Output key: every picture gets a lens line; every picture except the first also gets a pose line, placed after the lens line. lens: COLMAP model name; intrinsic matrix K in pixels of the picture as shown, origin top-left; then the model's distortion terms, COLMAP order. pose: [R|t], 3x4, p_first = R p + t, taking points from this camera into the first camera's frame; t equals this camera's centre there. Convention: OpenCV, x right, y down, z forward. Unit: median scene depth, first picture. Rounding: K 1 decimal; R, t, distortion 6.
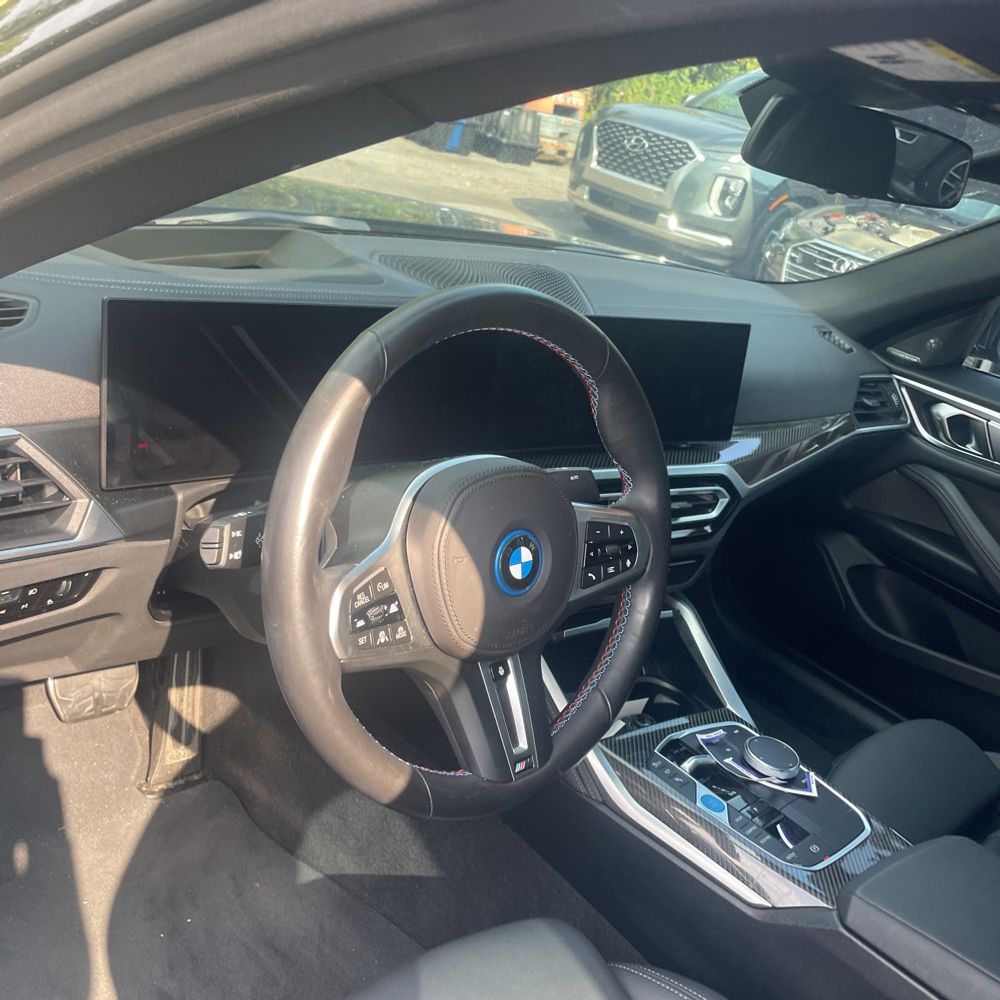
lens RADIAL K [[989.6, 0, 512.3], [0, 989.6, 481.0], [0, 0, 1]] dist [0.073430, -0.085868]
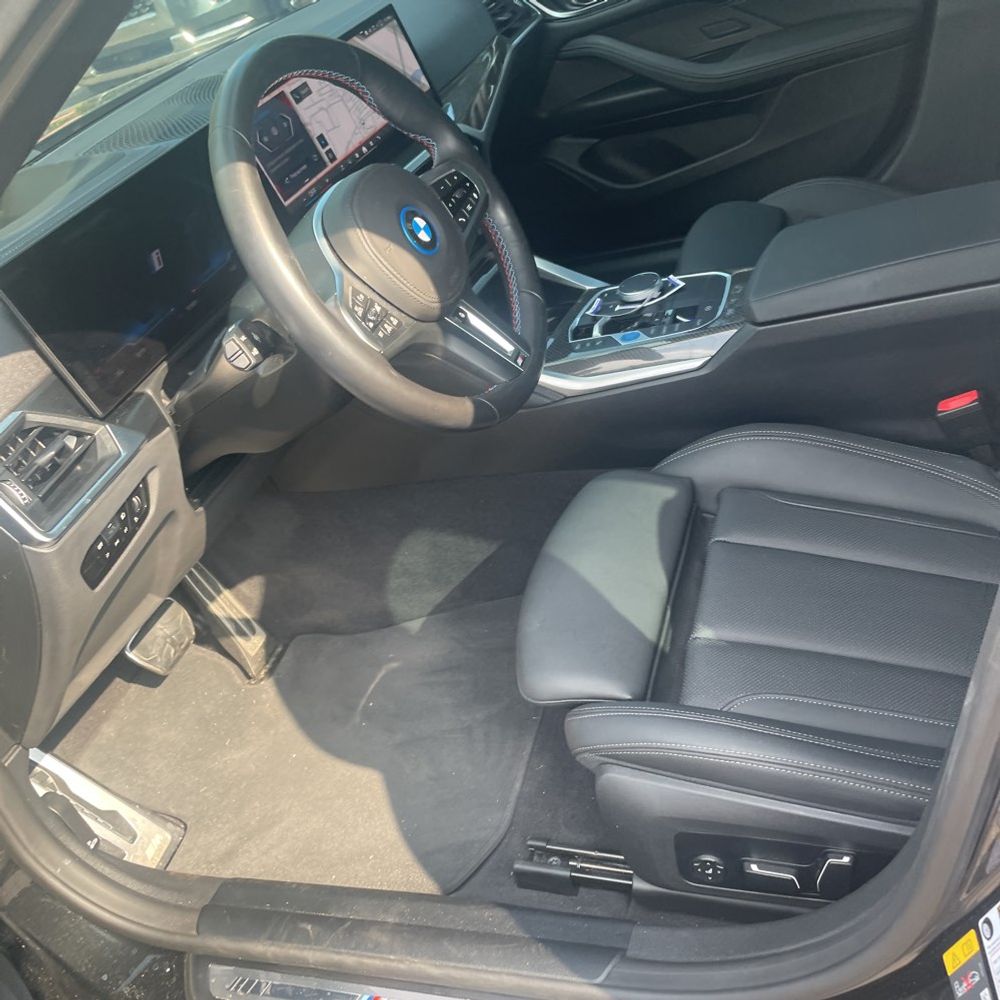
lens RADIAL K [[989.6, 0, 512.3], [0, 989.6, 481.0], [0, 0, 1]] dist [0.073430, -0.085868]
pose [[0.736376, -0.663190, 0.133902, -0.229438], [0.623516, 0.742033, 0.246200, 0.064701], [-0.262637, -0.097805, 0.959925, -0.212745]]
